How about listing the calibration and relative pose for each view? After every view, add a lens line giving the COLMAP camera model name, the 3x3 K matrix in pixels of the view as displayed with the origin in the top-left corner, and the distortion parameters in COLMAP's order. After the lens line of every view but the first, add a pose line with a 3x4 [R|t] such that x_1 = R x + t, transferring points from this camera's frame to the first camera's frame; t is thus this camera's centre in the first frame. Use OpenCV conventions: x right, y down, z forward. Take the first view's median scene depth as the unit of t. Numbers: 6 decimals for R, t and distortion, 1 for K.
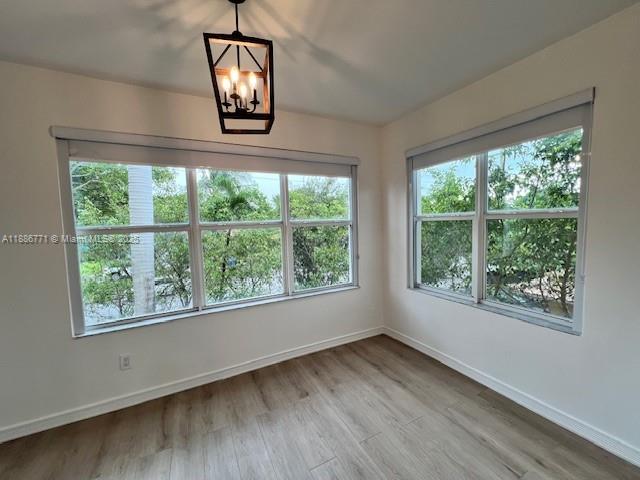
lens RADIAL K [[256.6, 0, 318.7], [0, 256.6, 238.9], [0, 0, 1]] dist [-0.001698, 0.000764]
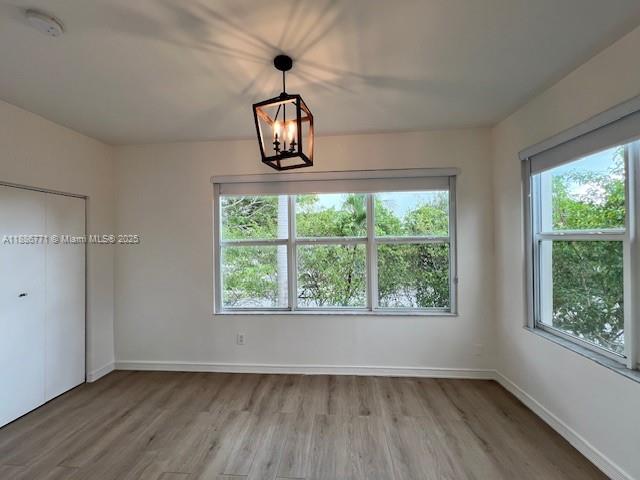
lens RADIAL K [[256.6, 0, 318.7], [0, 256.6, 238.9], [0, 0, 1]] dist [-0.001698, 0.000764]
pose [[0.850121, 0.015940, -0.526347, 0.276558], [-0.043982, 0.998199, -0.040807, -0.015497], [0.524748, 0.057840, 0.849290, 0.018320]]
